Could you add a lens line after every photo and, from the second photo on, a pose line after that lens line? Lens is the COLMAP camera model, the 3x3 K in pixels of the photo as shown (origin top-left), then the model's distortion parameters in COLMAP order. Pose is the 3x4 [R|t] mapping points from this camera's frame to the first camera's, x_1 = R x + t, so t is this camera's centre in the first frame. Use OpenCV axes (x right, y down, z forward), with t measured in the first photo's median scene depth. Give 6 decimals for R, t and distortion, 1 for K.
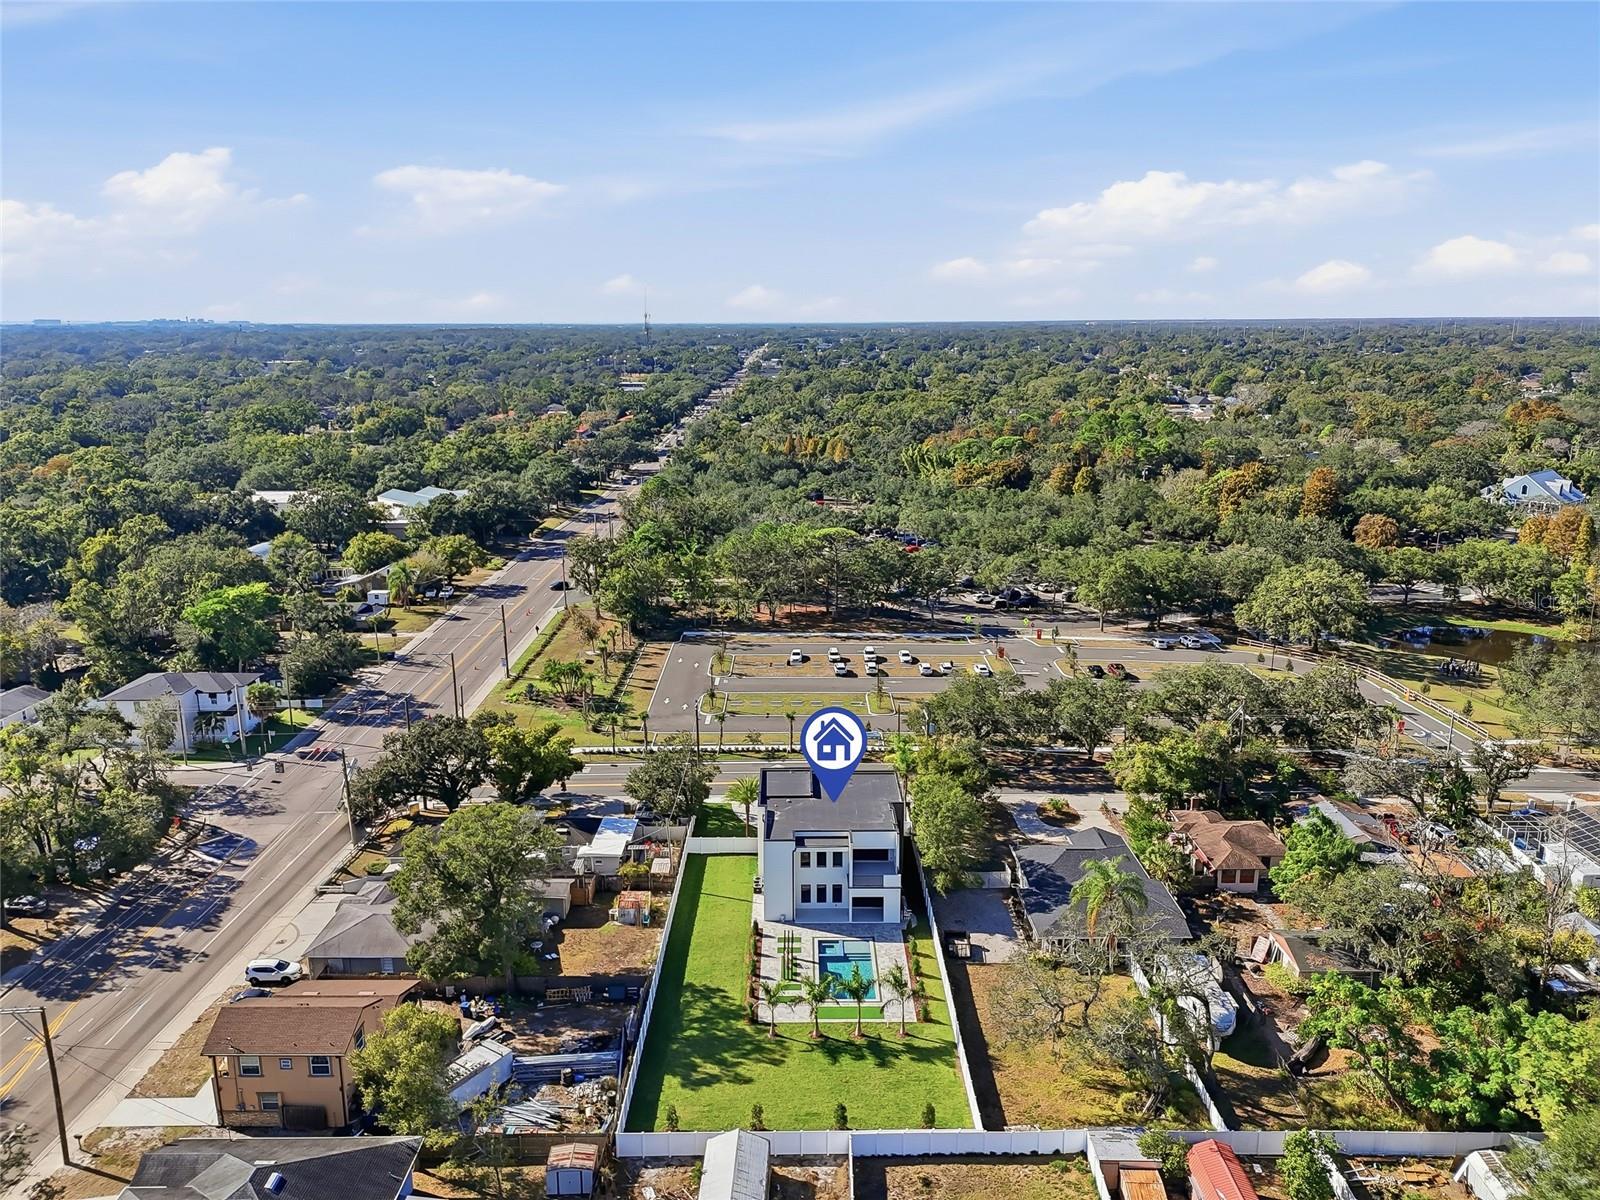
lens RADIAL K [[1178.4, 0, 798.5], [0, 1178.4, 583.9], [0, 0, 1]] dist [0.109625, -0.134664]
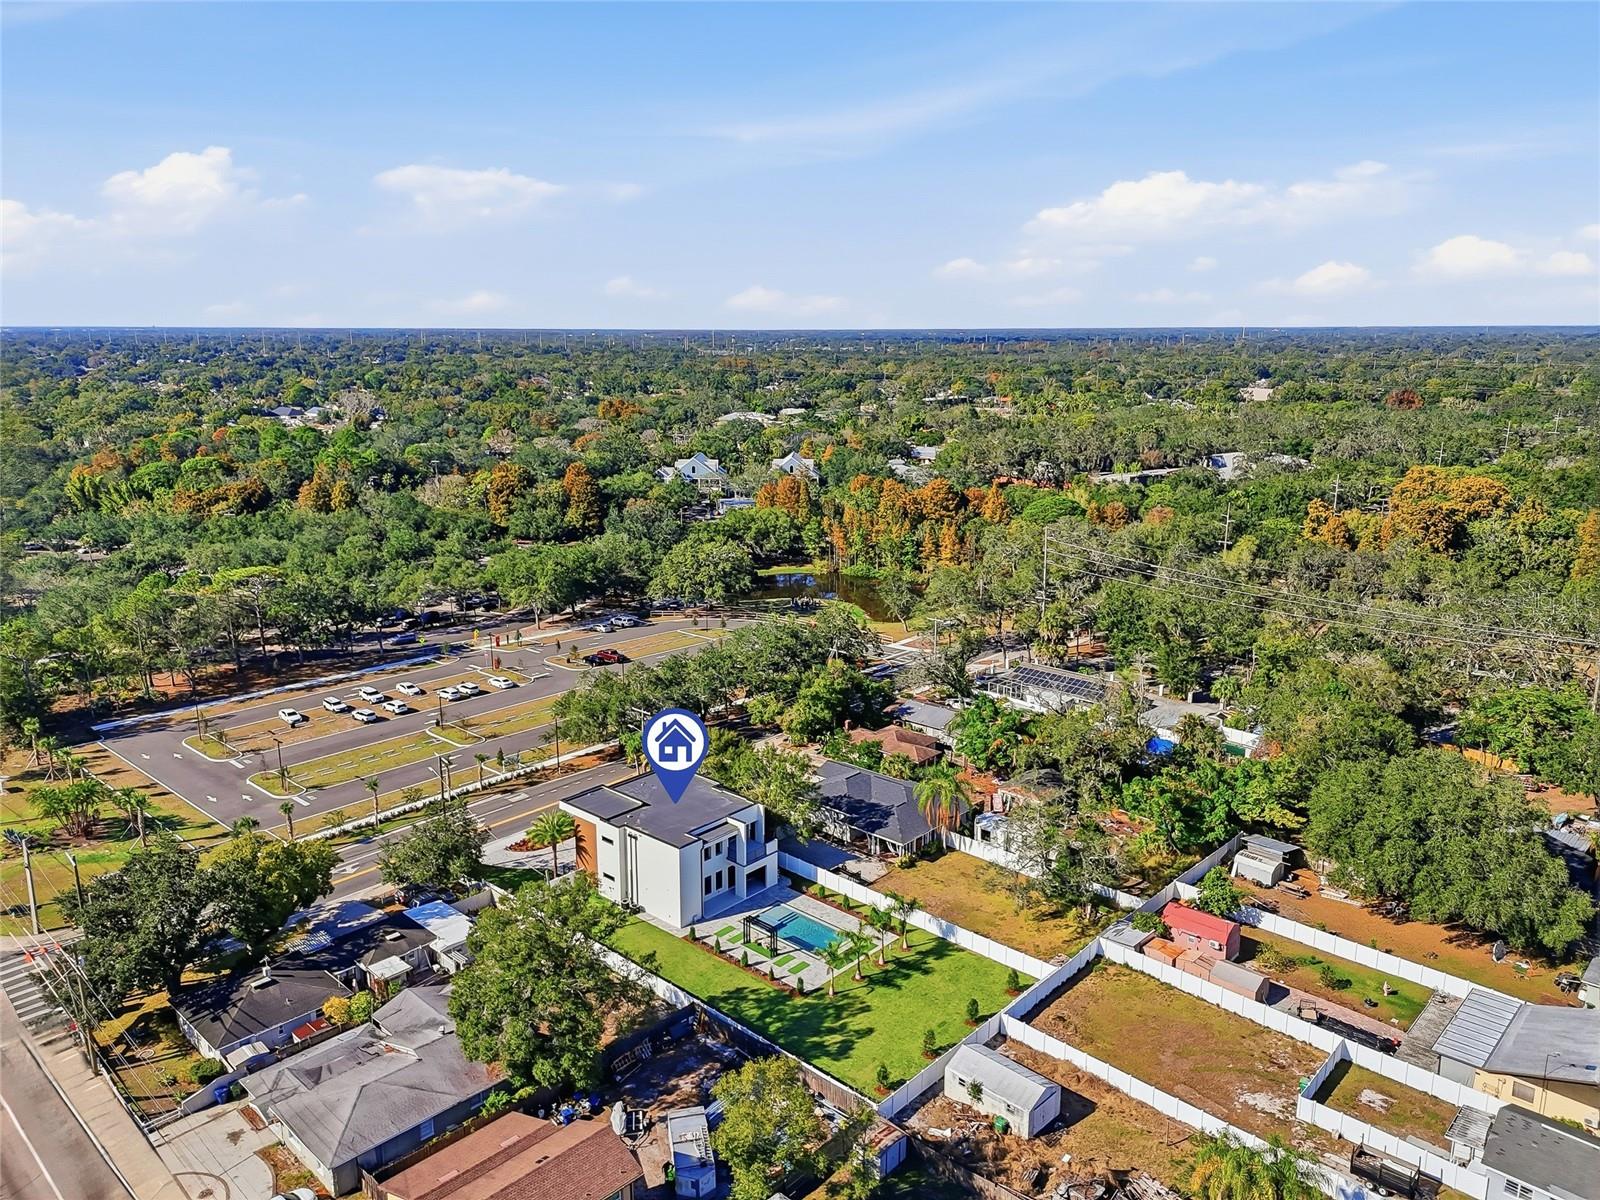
lens RADIAL K [[1178.4, 0, 798.5], [0, 1178.4, 583.9], [0, 0, 1]] dist [0.109625, -0.134664]
pose [[0.683276, -0.156353, 0.713224, -0.635011], [0.162043, 0.984917, 0.060675, -0.048964], [-0.711953, 0.074115, 0.698305, 0.204747]]
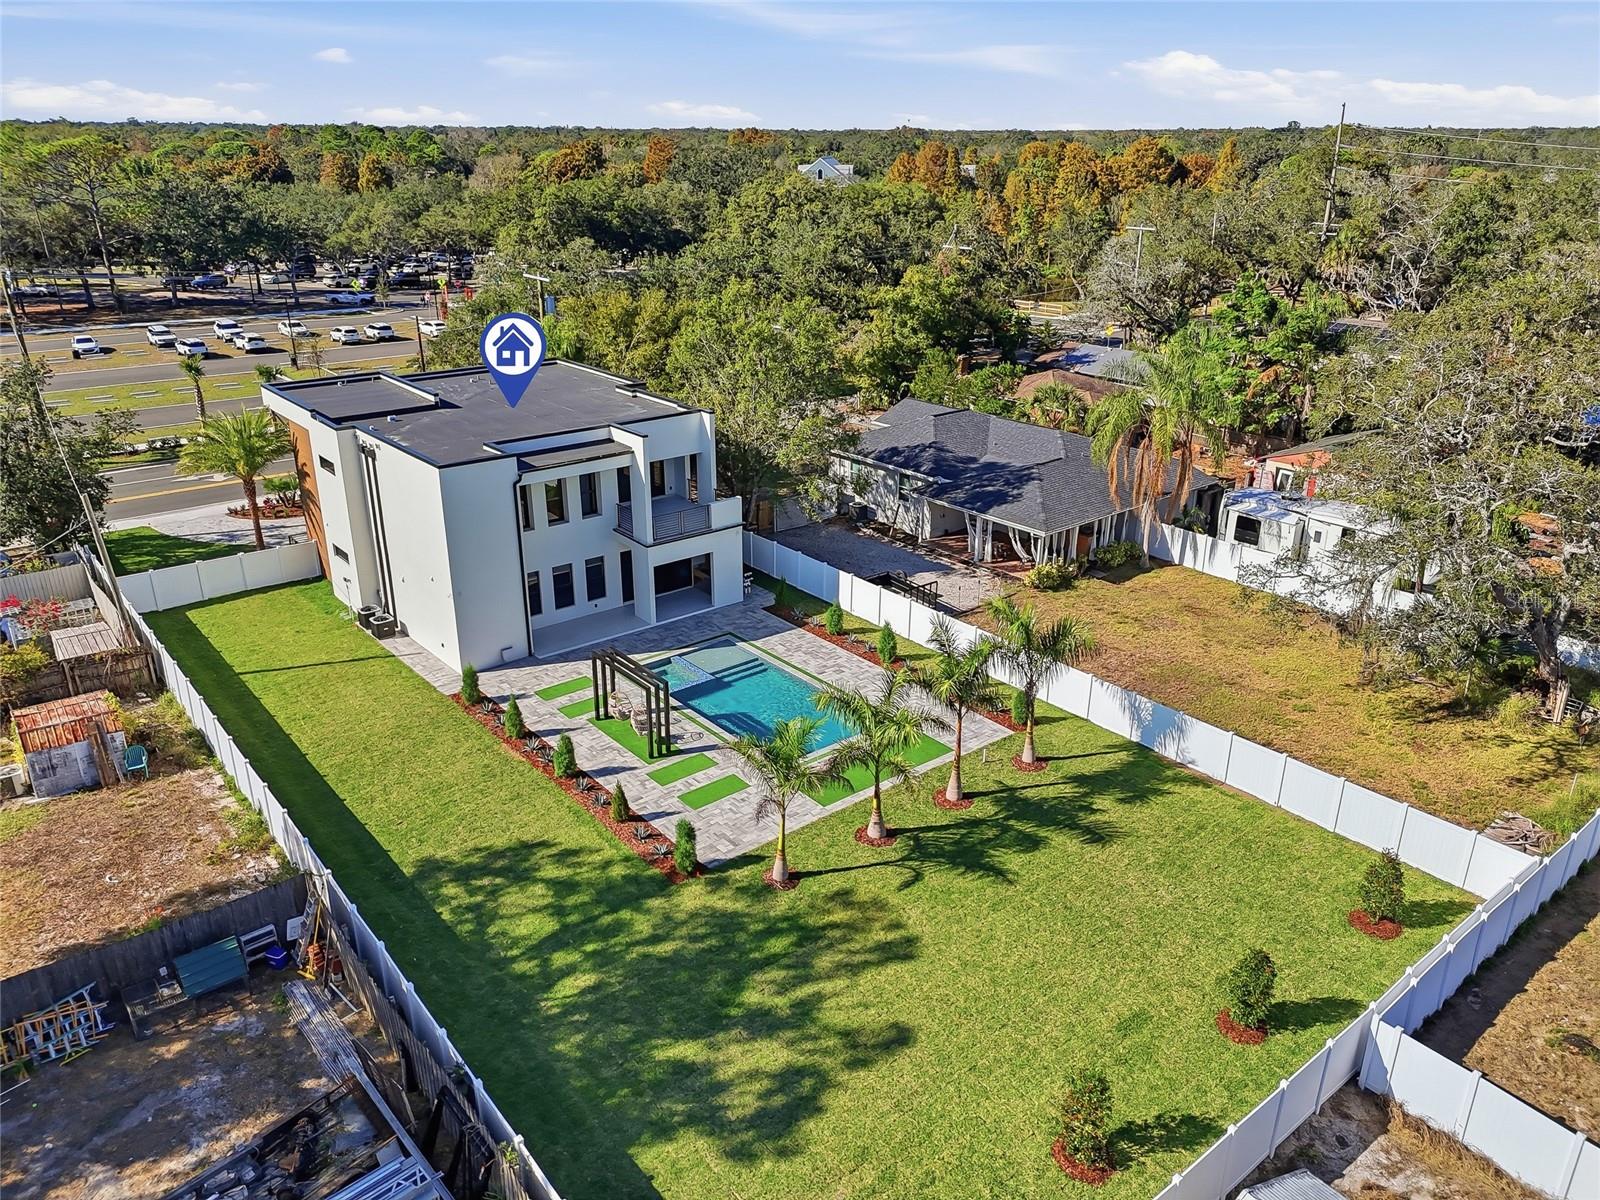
lens RADIAL K [[1178.4, 0, 798.5], [0, 1178.4, 583.9], [0, 0, 1]] dist [0.109625, -0.134664]
pose [[0.781695, -0.217515, 0.584500, -0.168393], [0.133540, 0.973848, 0.183813, 0.195552], [-0.609196, -0.065632, 0.790299, 0.617615]]
